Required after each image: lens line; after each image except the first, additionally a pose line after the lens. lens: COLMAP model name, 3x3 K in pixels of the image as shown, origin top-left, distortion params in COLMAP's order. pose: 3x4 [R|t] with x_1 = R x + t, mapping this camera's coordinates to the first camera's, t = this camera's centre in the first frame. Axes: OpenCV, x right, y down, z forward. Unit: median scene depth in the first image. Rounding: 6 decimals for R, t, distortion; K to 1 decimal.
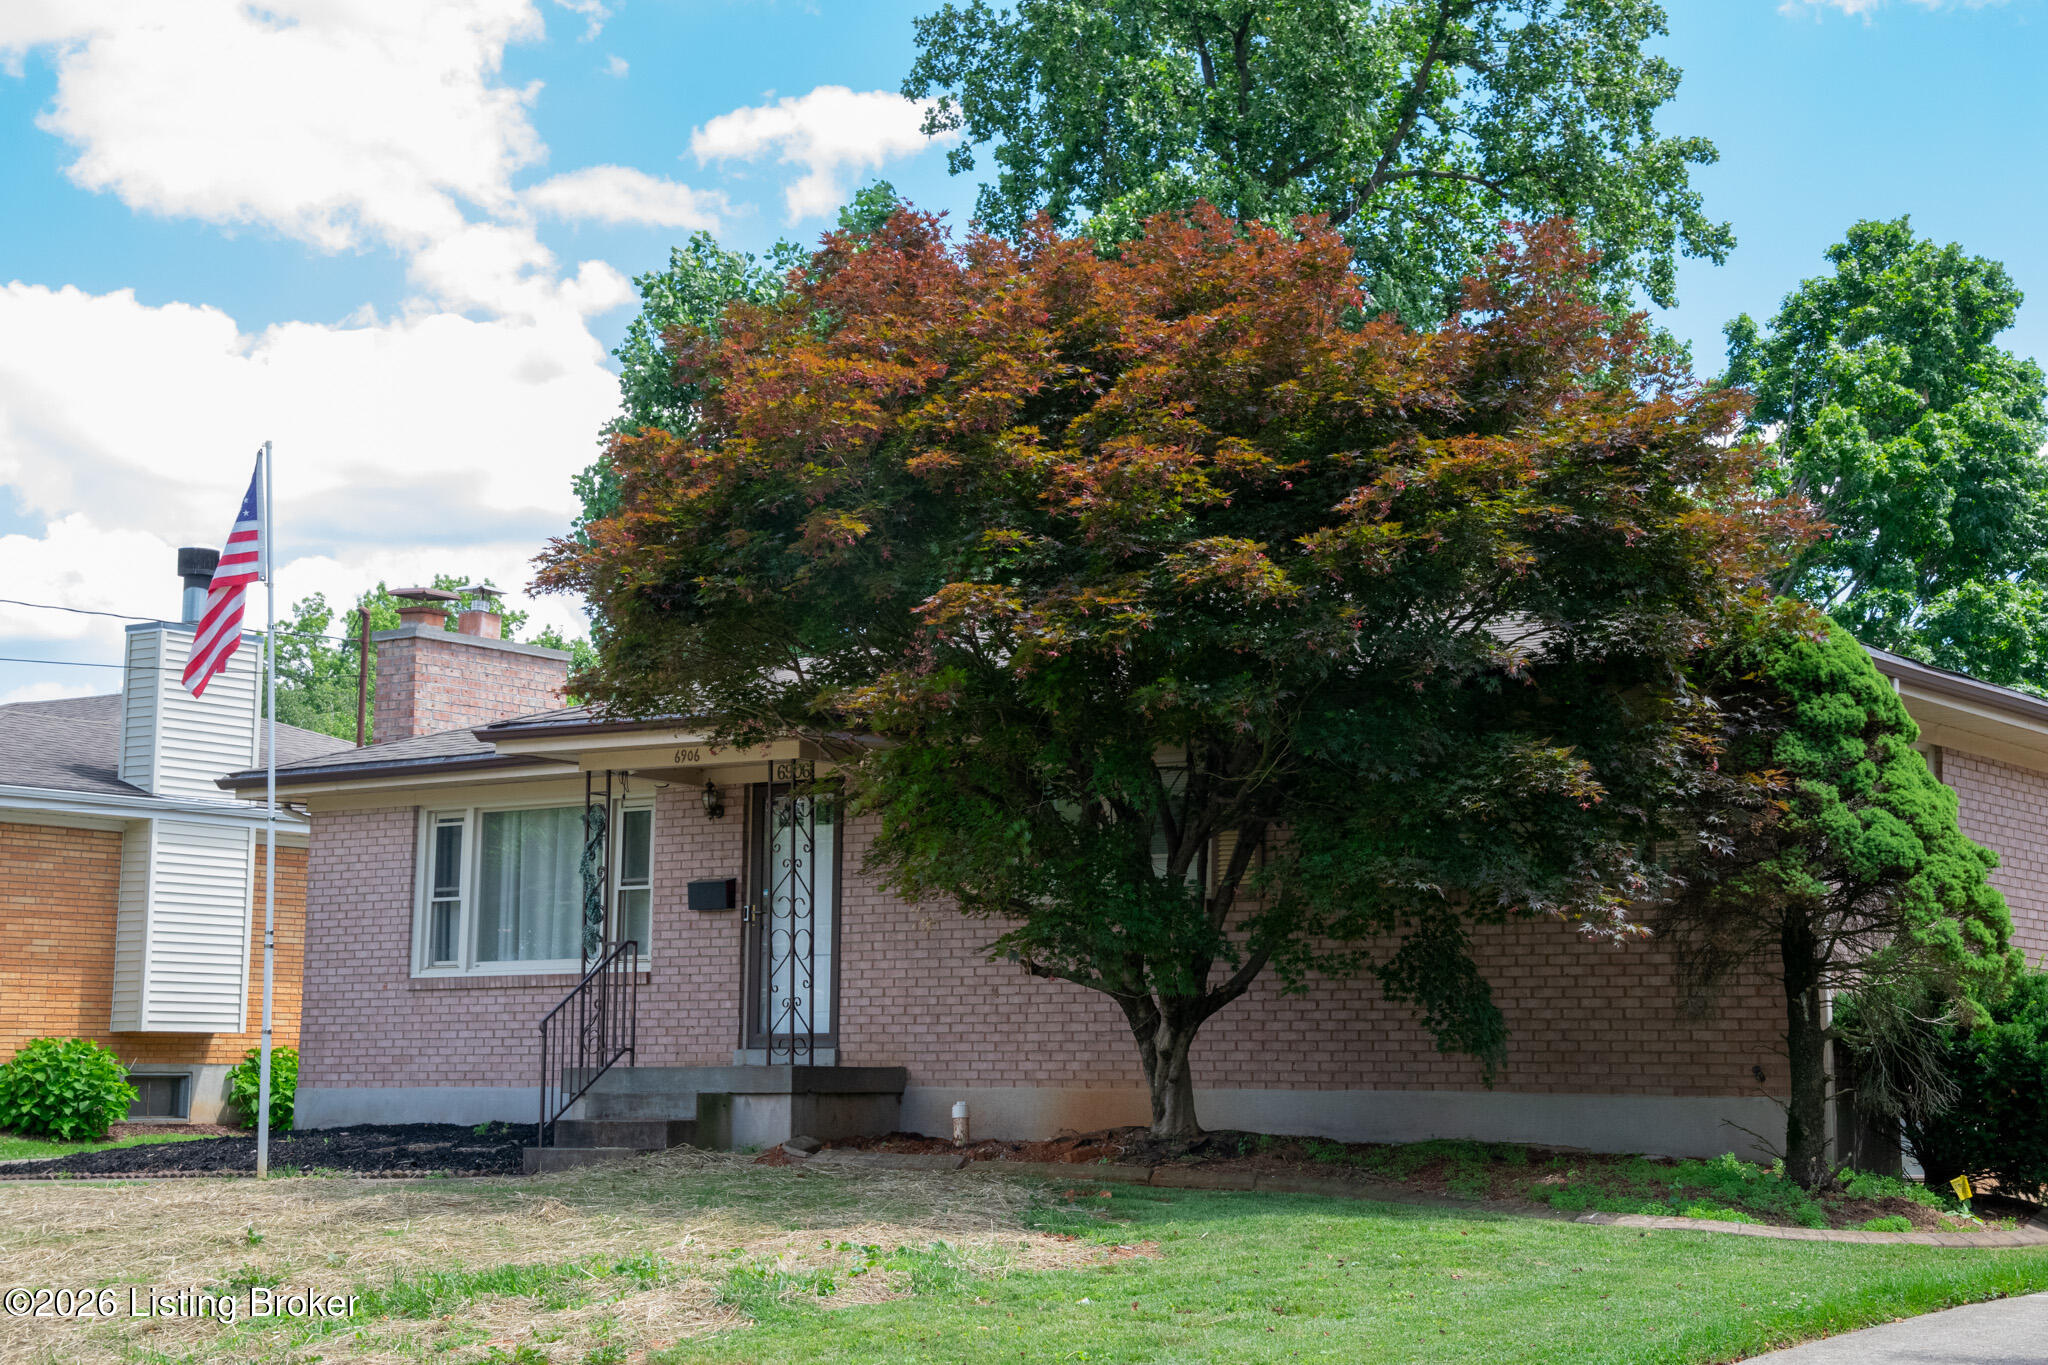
lens RADIAL K [[3064.3, 0, 1024.0], [0, 3064.3, 682.5], [0, 0, 1]] dist [0.356710, 0.012905]
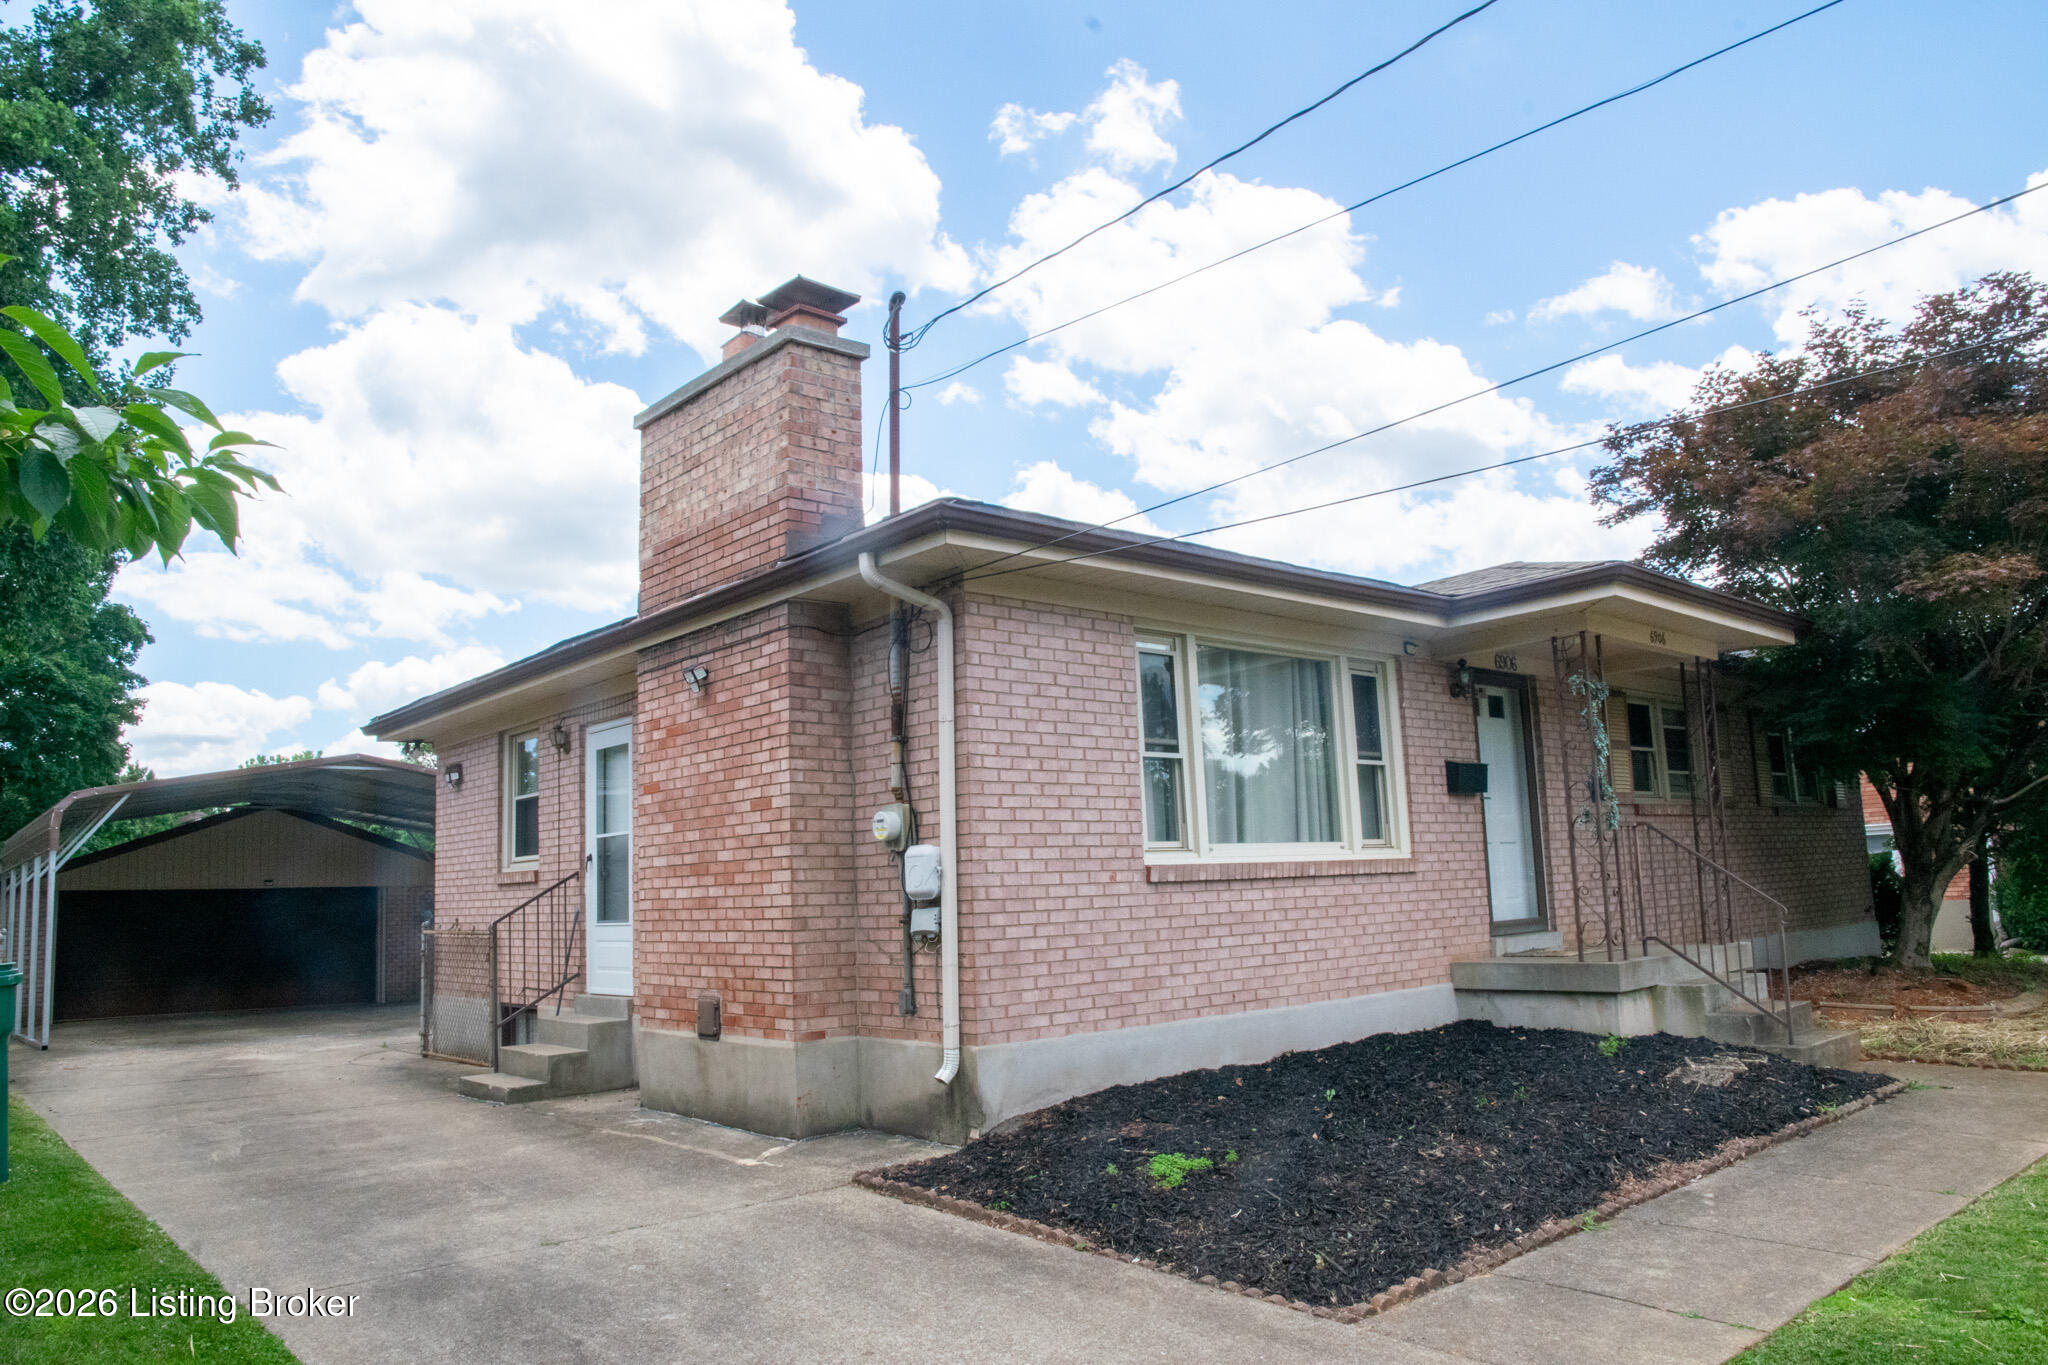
lens RADIAL K [[1461.9, 0, 1016.9], [0, 1461.9, 687.8], [0, 0, 1]] dist [-0.125090, 0.076103]
pose [[0.198071, 0.128913, 0.971673, -0.525121], [-0.076503, 0.990323, -0.115792, 0.096950], [-0.977198, -0.051401, 0.206017, 0.978035]]
